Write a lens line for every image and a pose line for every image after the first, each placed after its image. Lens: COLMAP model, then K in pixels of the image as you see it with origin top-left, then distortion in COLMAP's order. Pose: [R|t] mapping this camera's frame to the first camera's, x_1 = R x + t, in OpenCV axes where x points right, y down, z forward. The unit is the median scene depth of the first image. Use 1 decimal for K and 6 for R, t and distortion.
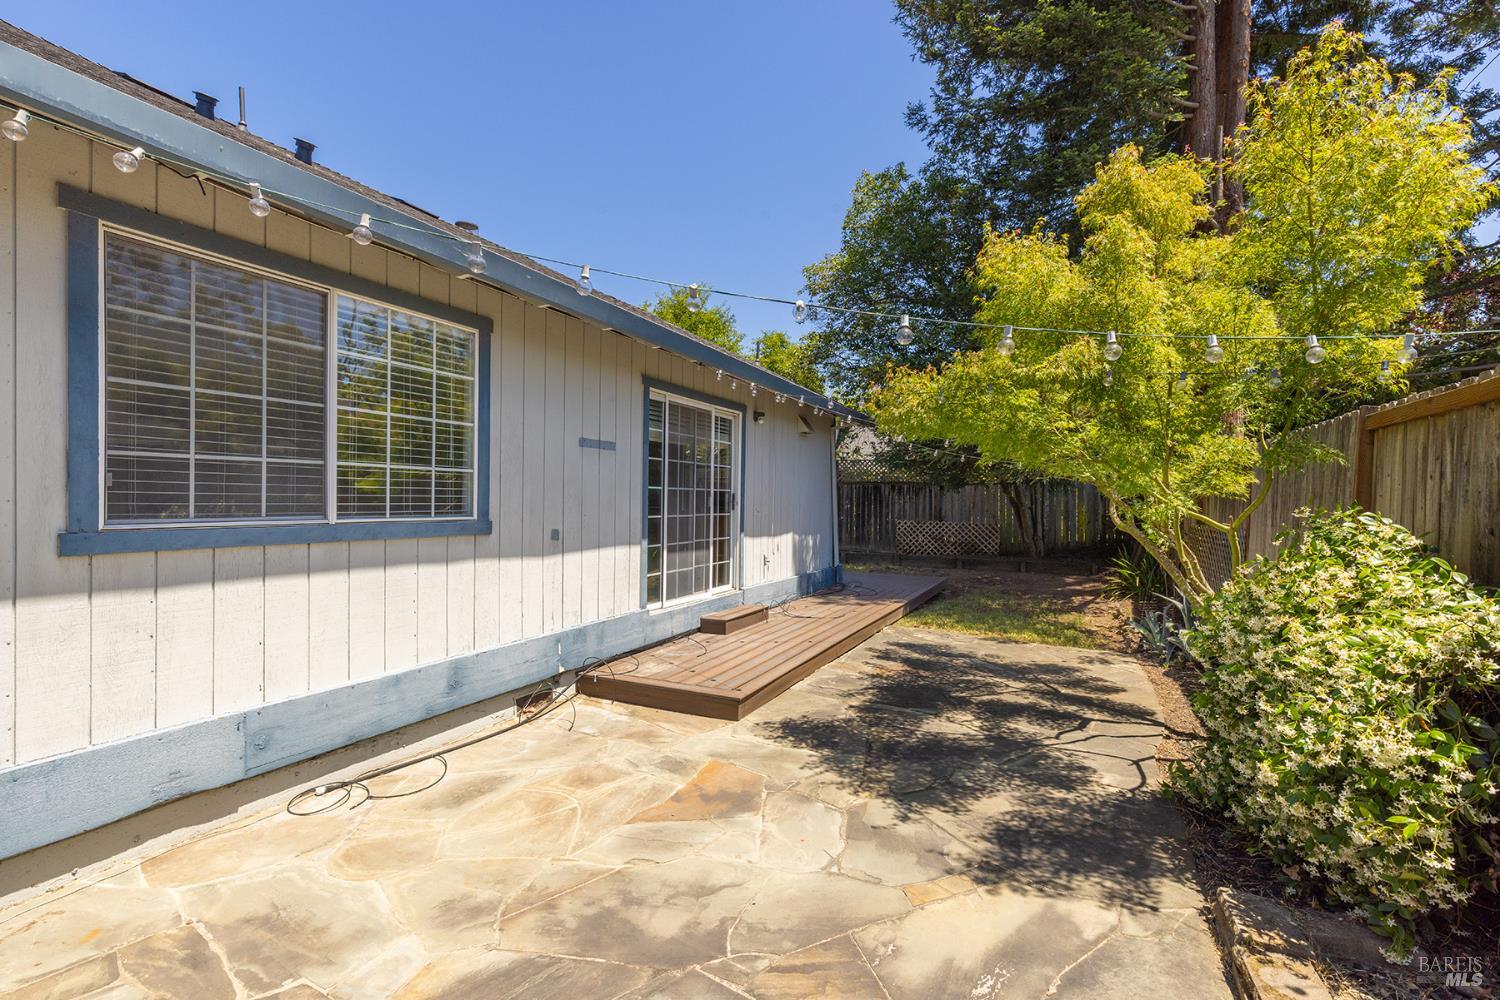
lens RADIAL K [[677.9, 0, 761.1], [0, 677.9, 506.5], [0, 0, 1]] dist [0.001218, -0.000410]
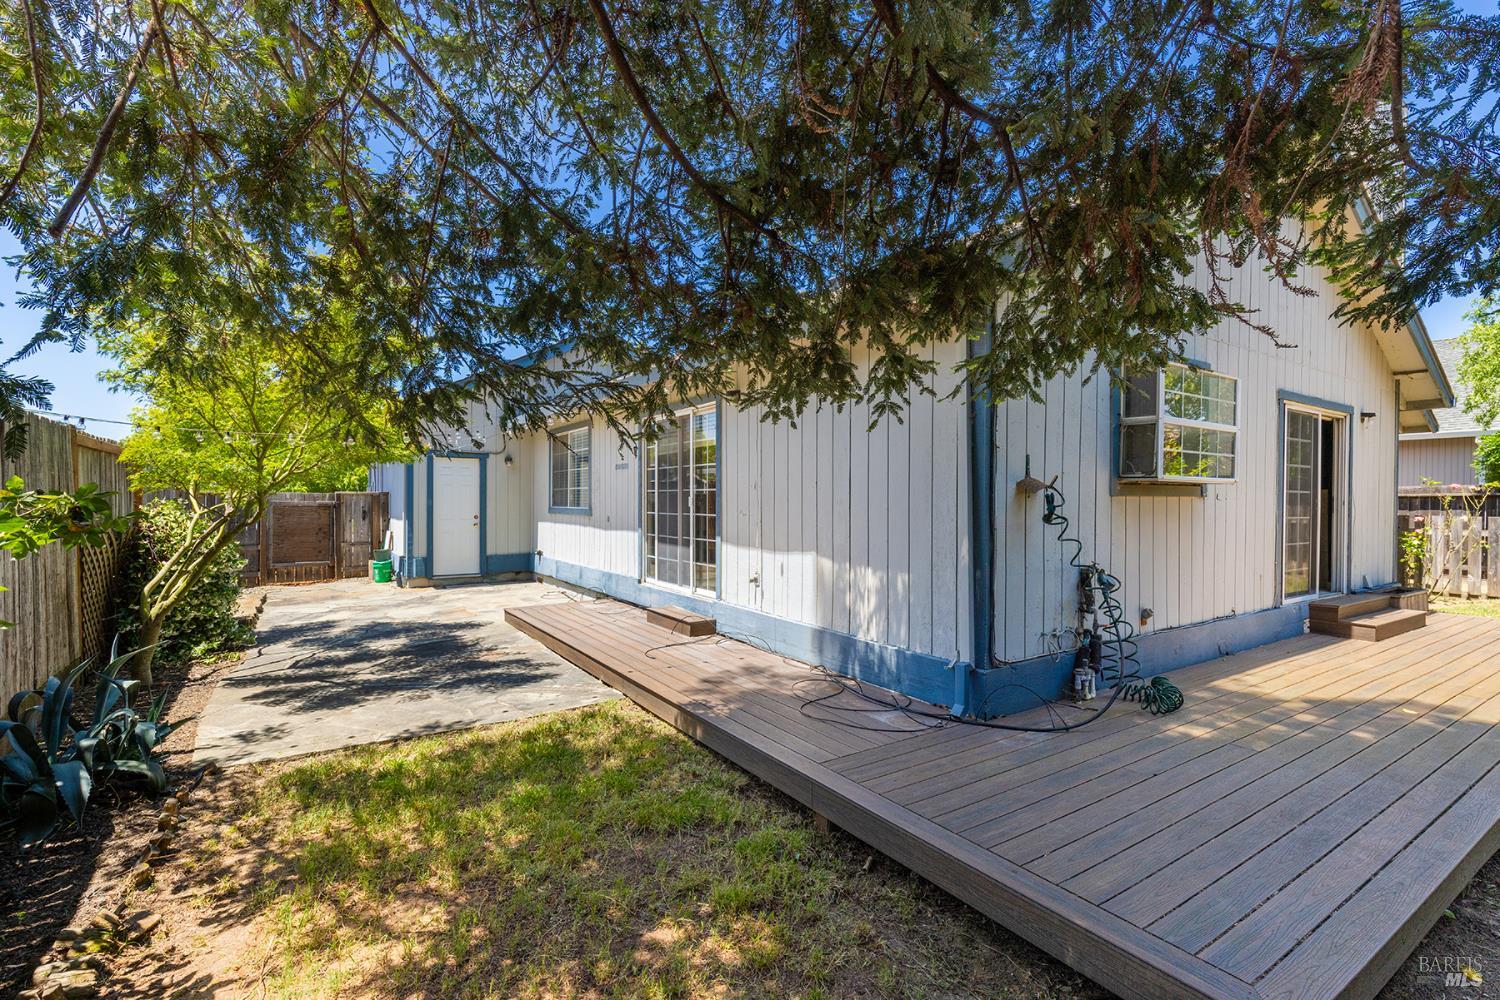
lens RADIAL K [[677.9, 0, 761.1], [0, 677.9, 506.5], [0, 0, 1]] dist [0.001218, -0.000410]
pose [[-0.512390, -0.001925, -0.858751, 0.860223], [-0.016294, 0.999839, 0.007480, -0.010973], [0.858598, 0.017825, -0.512339, 1.841649]]
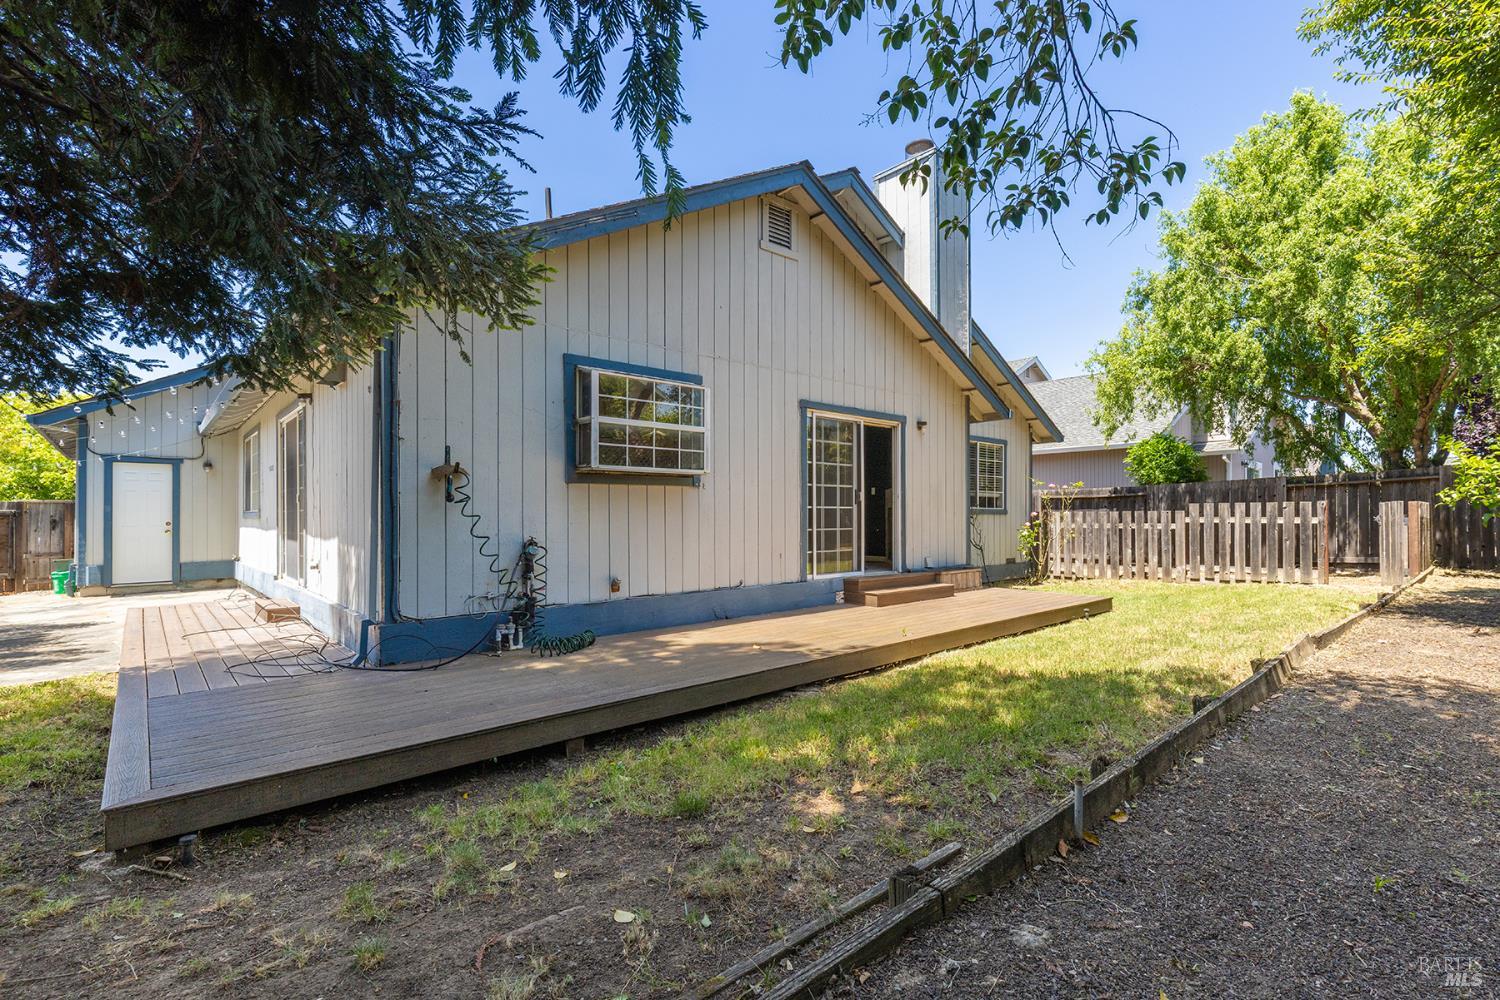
lens RADIAL K [[679.9, 0, 748.6], [0, 679.9, 517.6], [0, 0, 1]] dist [0.001534, 0.000049]
pose [[-0.381370, -0.002788, -0.924418, 0.744400], [-0.005107, 0.999987, -0.000909, 0.026188], [0.924408, 0.004374, -0.381379, 2.422657]]
